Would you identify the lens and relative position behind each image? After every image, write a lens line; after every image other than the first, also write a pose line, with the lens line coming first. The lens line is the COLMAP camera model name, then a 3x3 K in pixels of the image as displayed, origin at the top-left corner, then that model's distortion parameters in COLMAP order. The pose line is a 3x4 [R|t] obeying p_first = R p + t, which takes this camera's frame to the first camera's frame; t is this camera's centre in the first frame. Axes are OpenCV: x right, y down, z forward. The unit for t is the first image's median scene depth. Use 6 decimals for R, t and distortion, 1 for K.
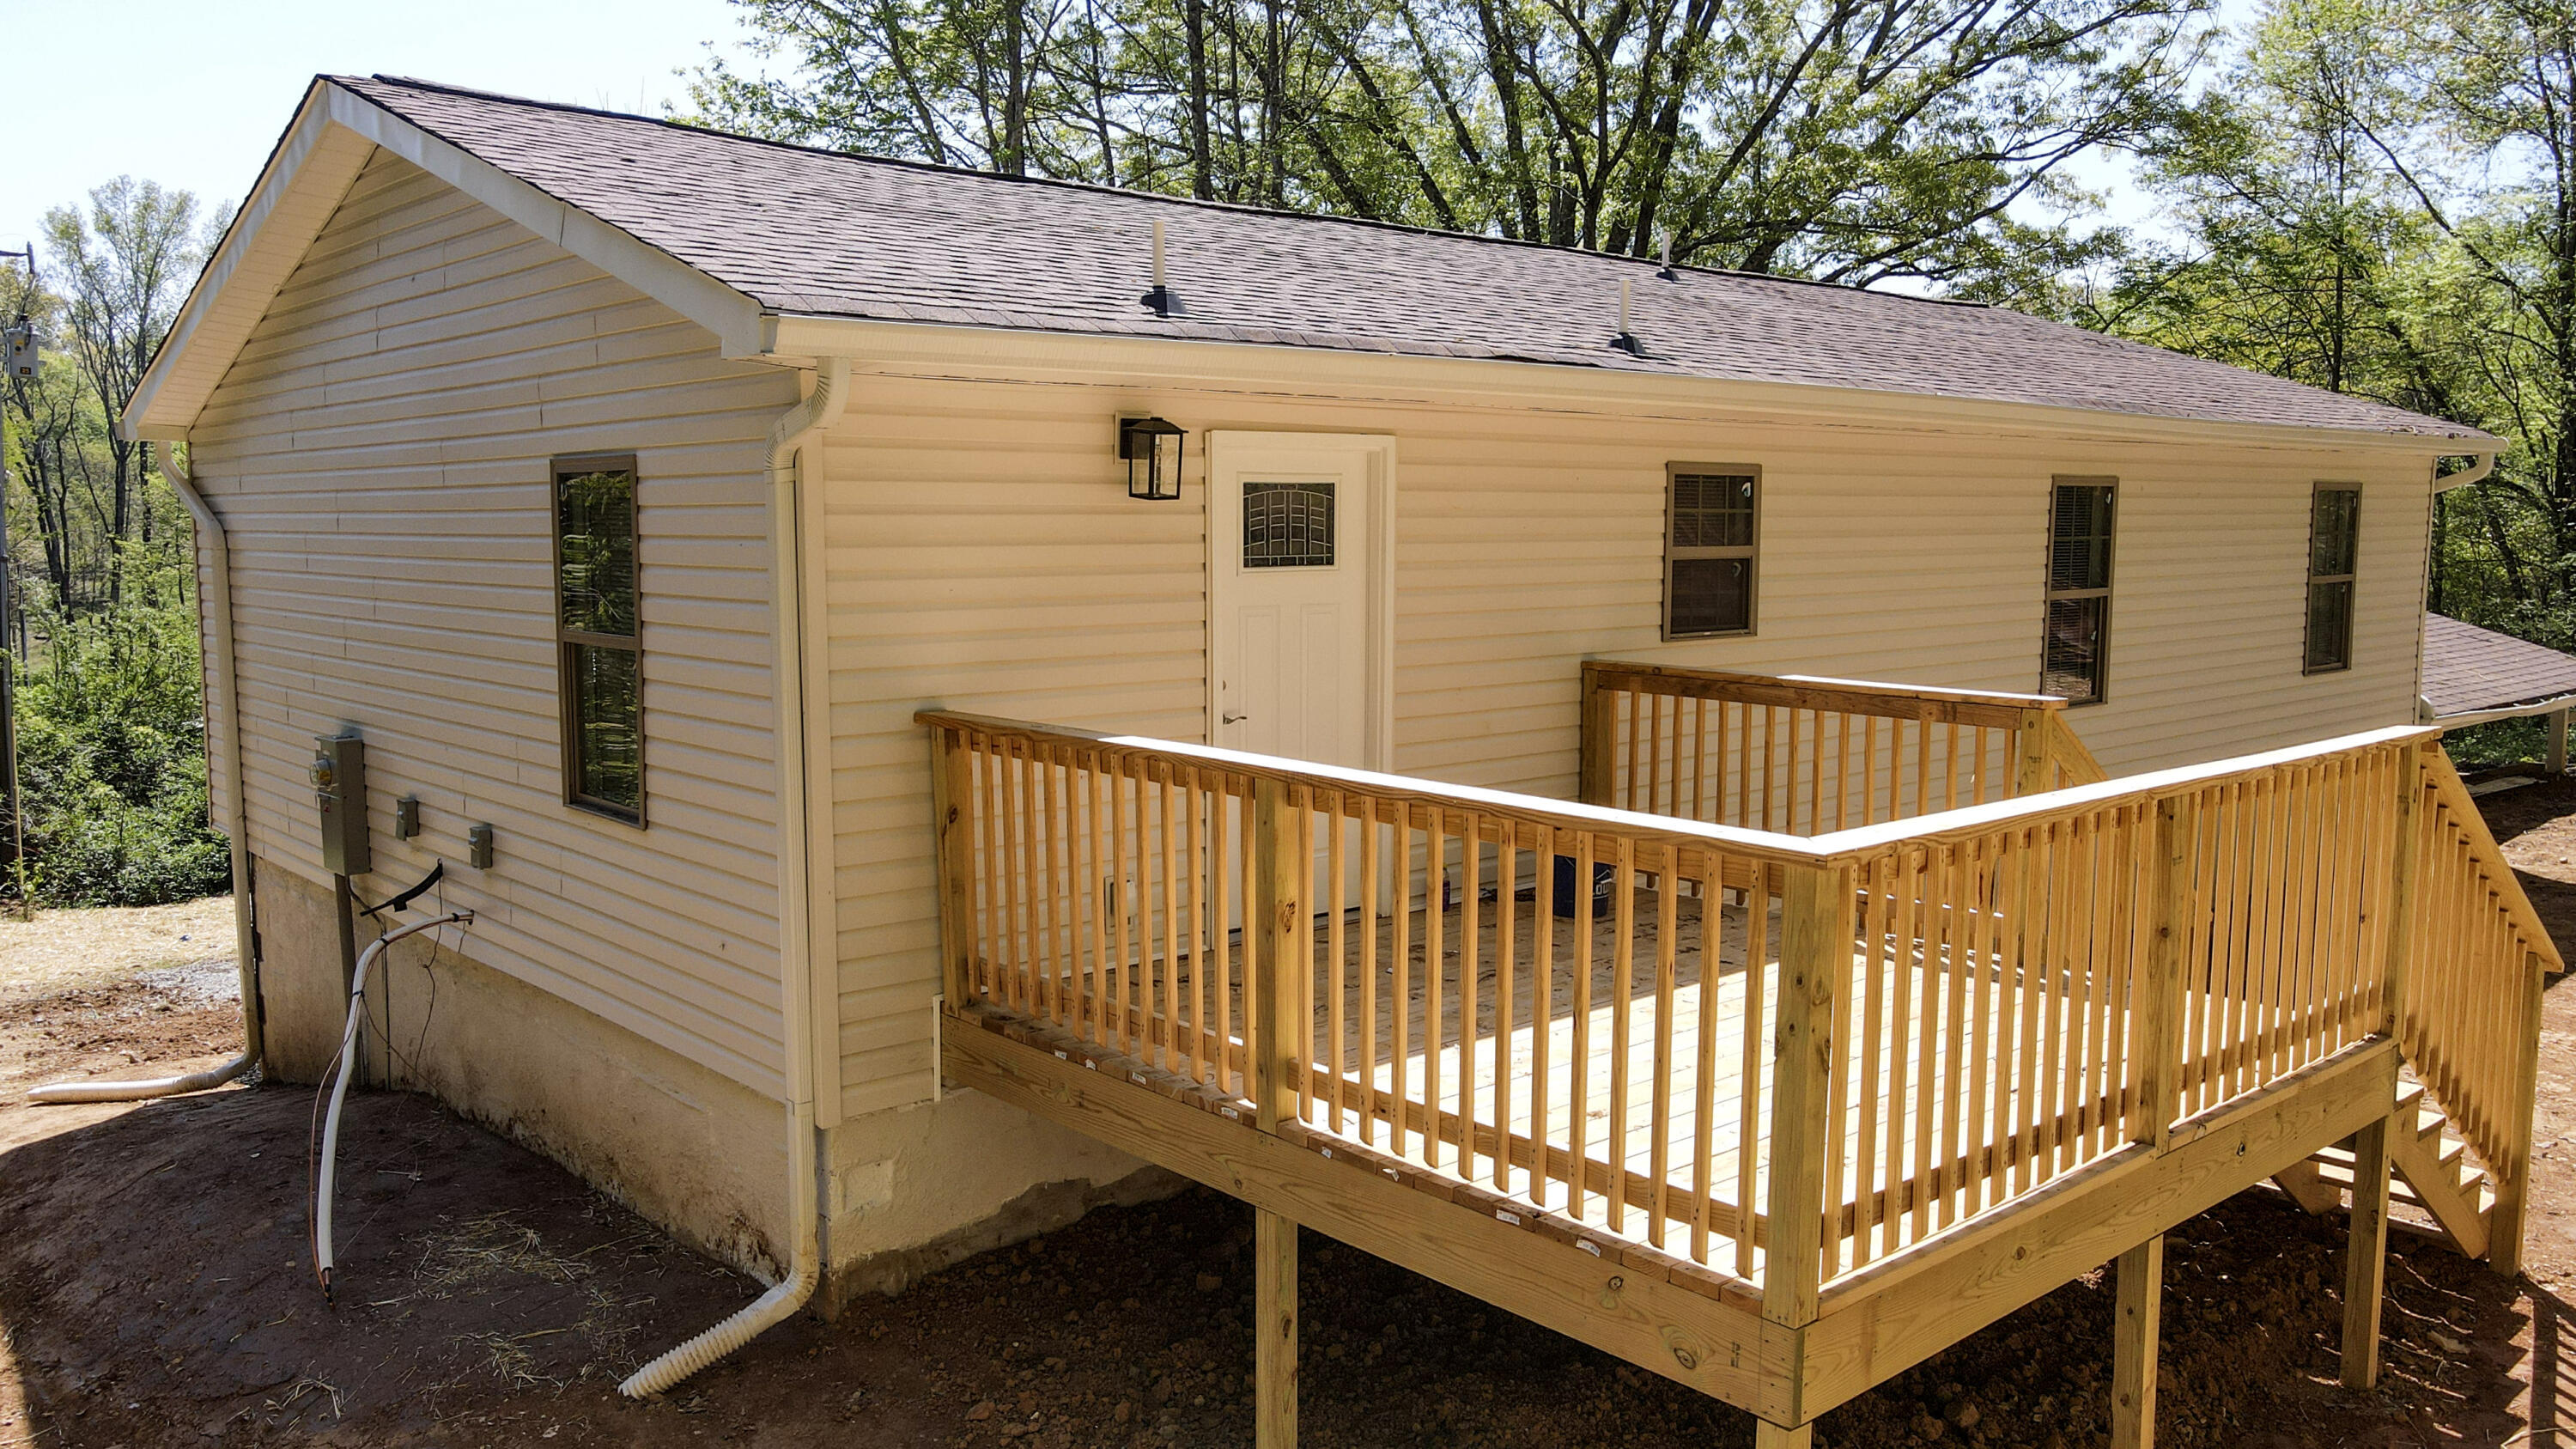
lens RADIAL K [[1916.6, 0, 1302.3], [0, 1916.6, 741.1], [0, 0, 1]] dist [0.003386, 0.010896]
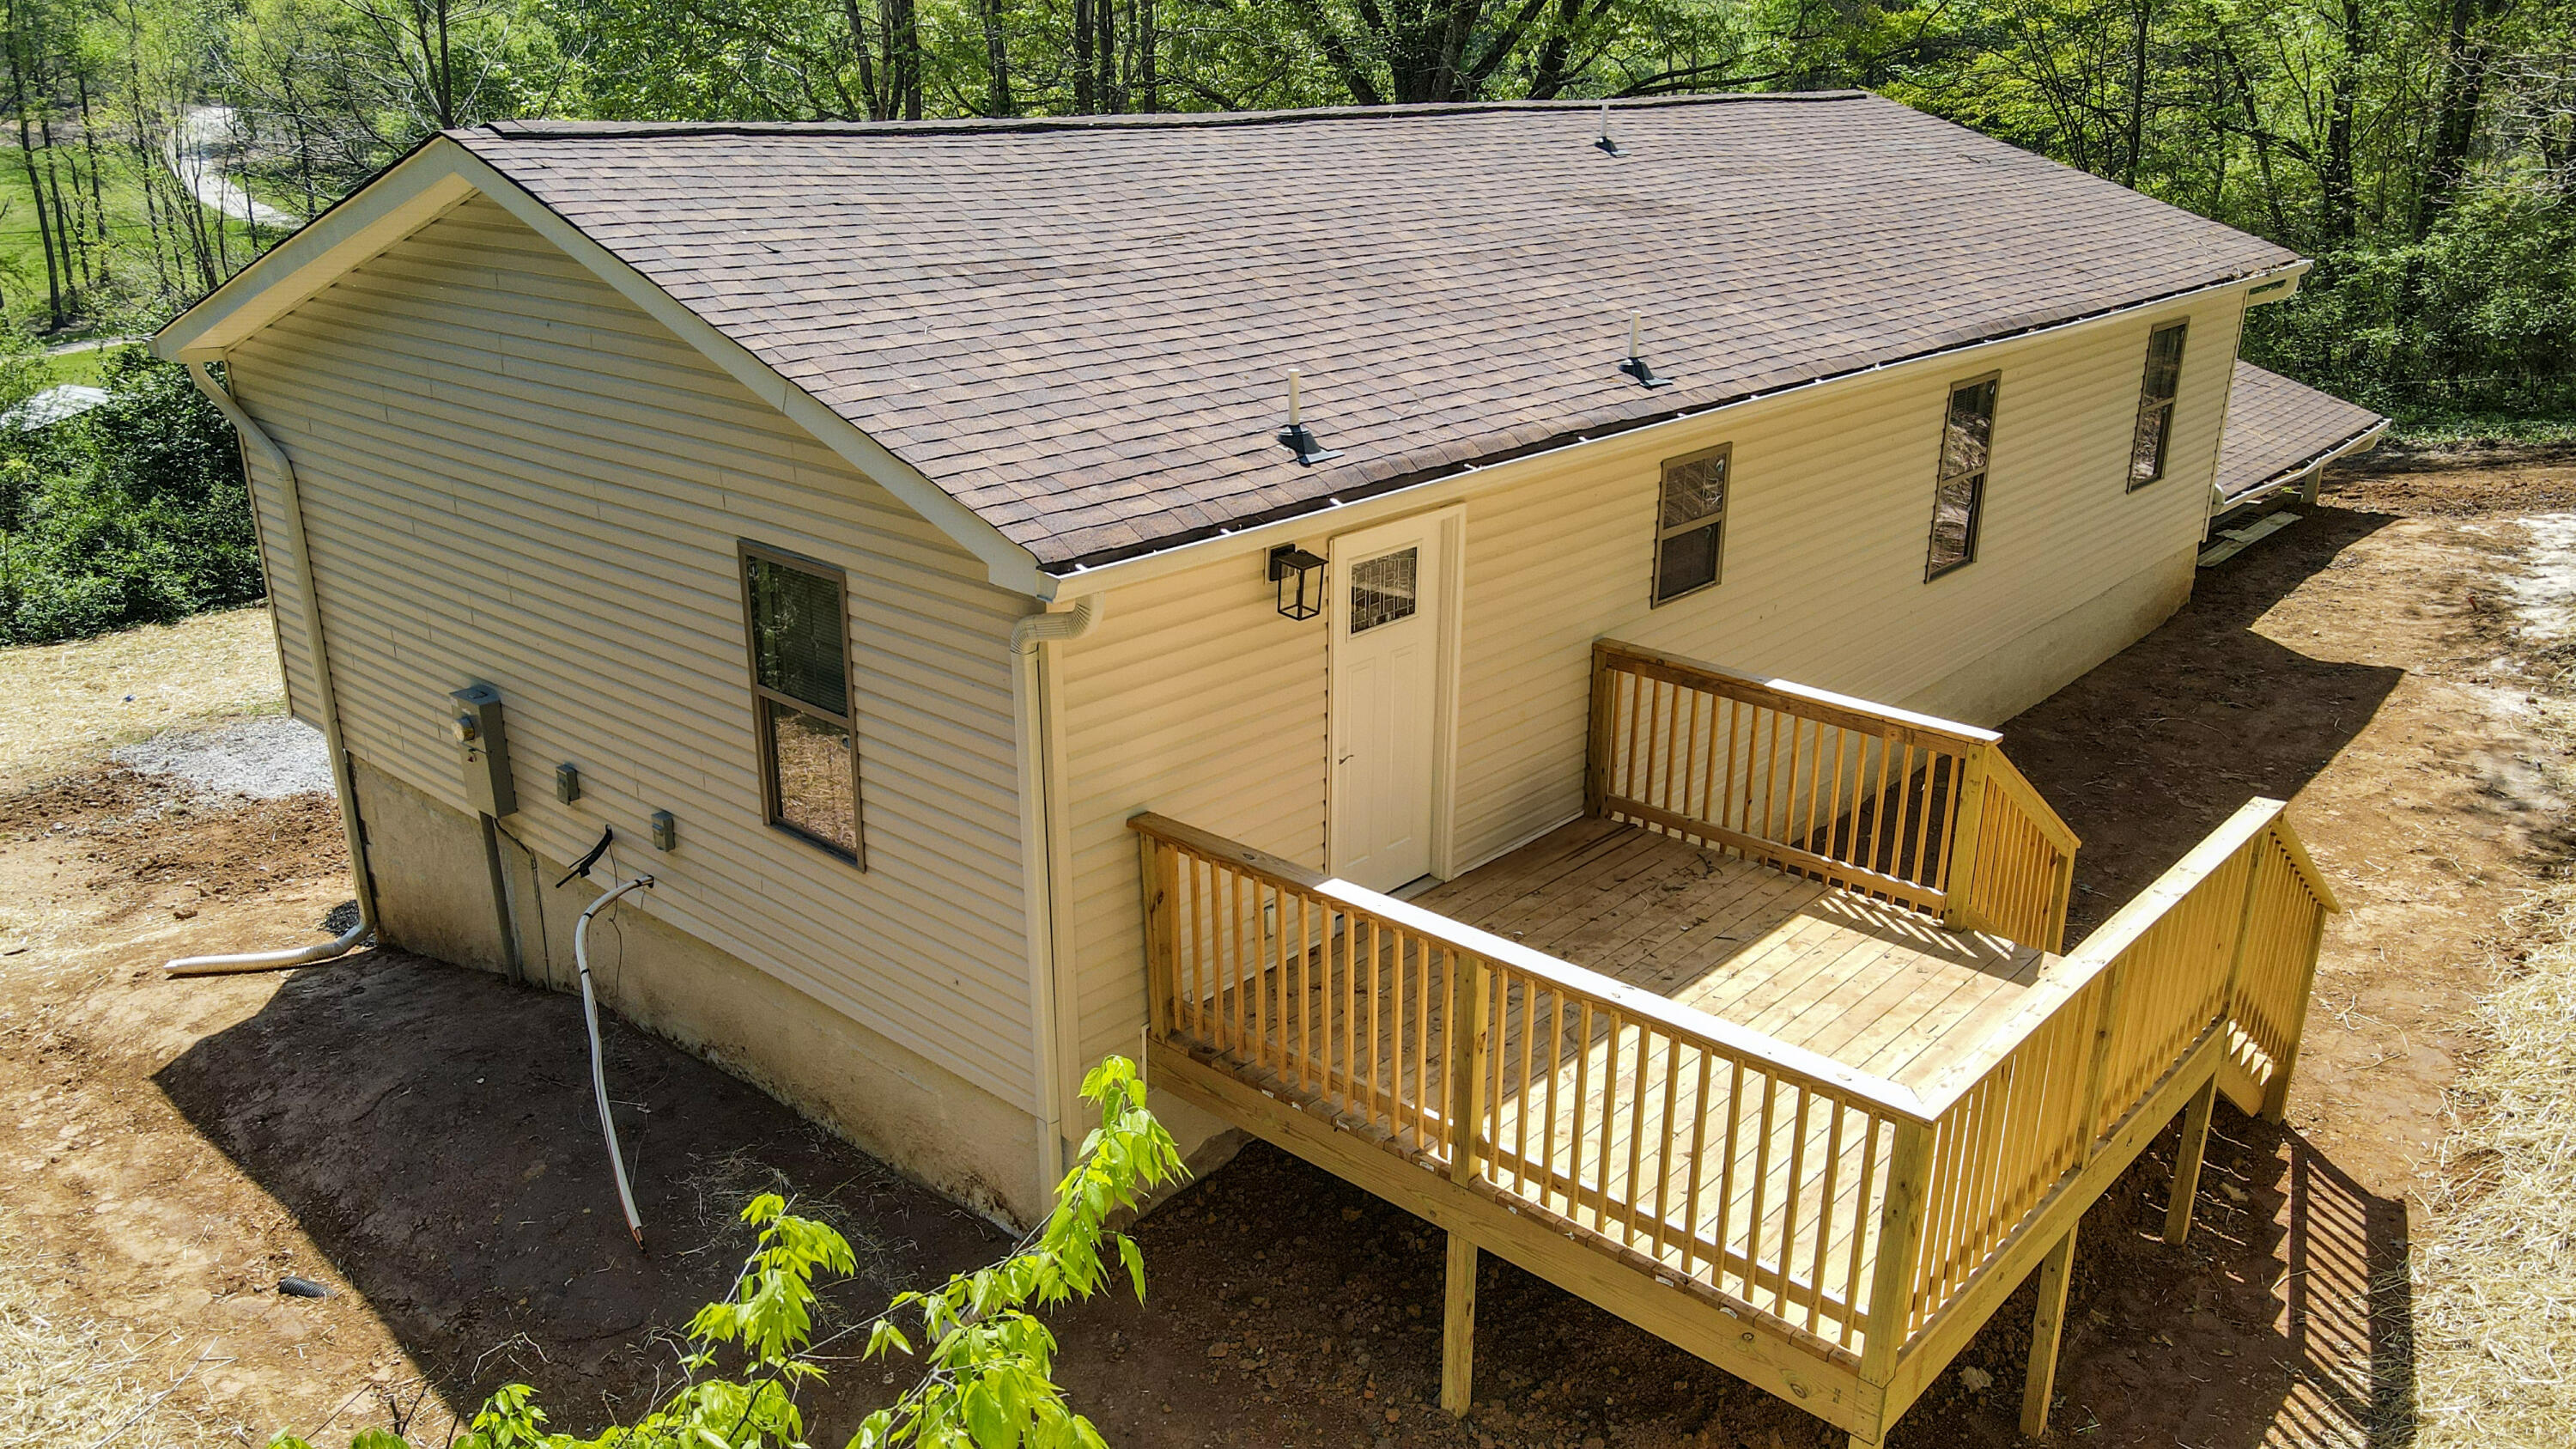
lens RADIAL K [[1916.6, 0, 1271.8], [0, 1916.6, 710.5], [0, 0, 1]] dist [0.003386, 0.010896]
pose [[0.994148, -0.033294, 0.102772, -0.224368], [0.008724, 0.972960, 0.230809, -0.352924], [-0.107678, -0.228561, 0.967556, -0.183749]]
